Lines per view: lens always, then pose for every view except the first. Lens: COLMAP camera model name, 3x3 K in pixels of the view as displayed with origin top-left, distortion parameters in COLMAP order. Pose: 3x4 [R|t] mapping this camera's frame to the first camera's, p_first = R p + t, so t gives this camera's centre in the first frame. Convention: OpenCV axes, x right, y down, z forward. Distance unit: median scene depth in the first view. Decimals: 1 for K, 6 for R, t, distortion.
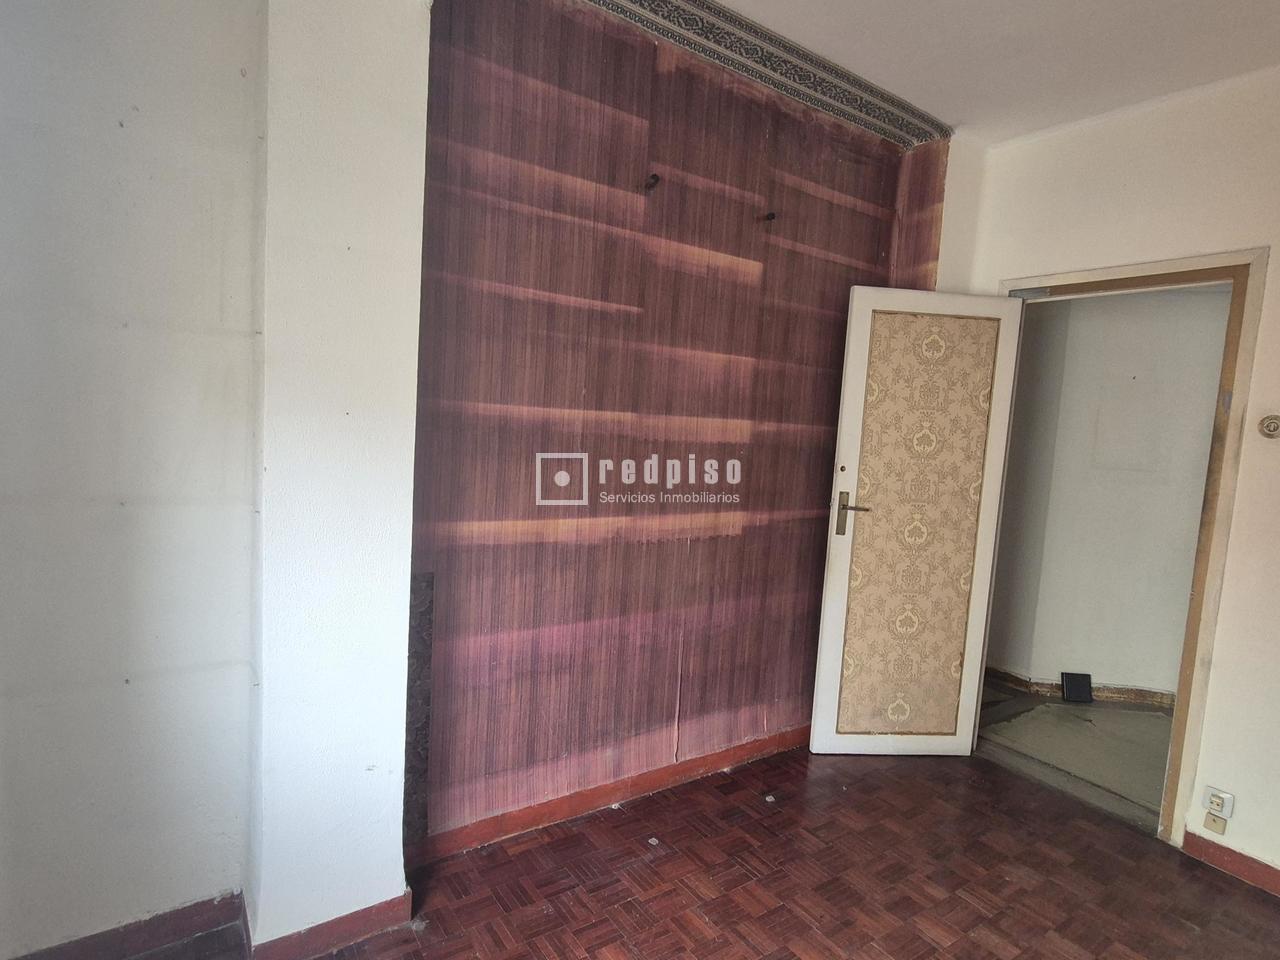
lens RADIAL K [[698.6, 0, 648.7], [0, 698.6, 487.8], [0, 0, 1]] dist [-0.006106, 0.002349]
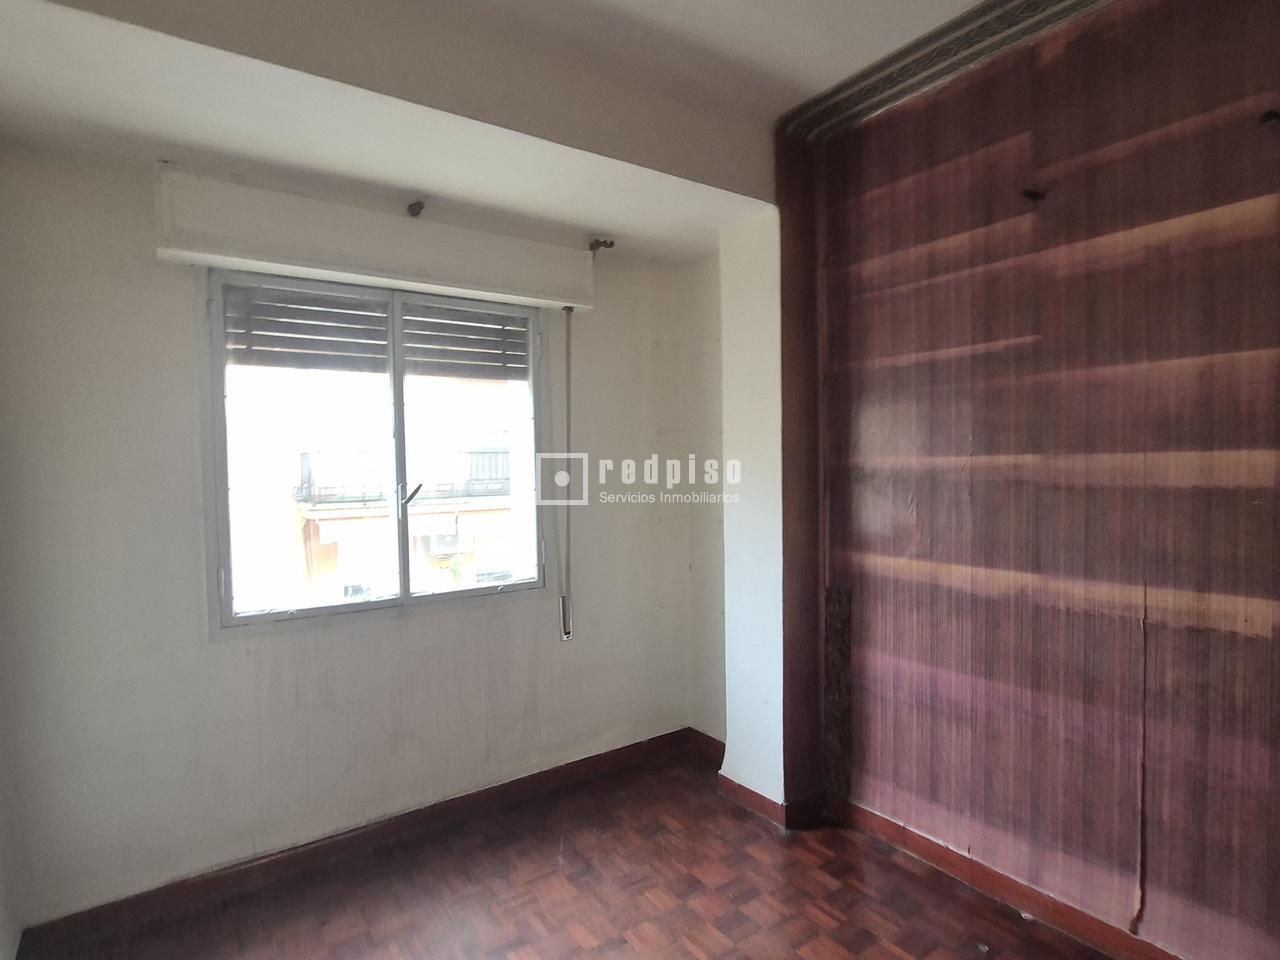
lens RADIAL K [[698.6, 0, 643.0], [0, 698.6, 486.9], [0, 0, 1]] dist [-0.006106, 0.002349]
pose [[0.002304, -0.026211, -0.999654, 0.842580], [-0.077010, 0.996683, -0.026311, -0.006444], [0.997028, 0.077044, 0.000278, 0.512572]]
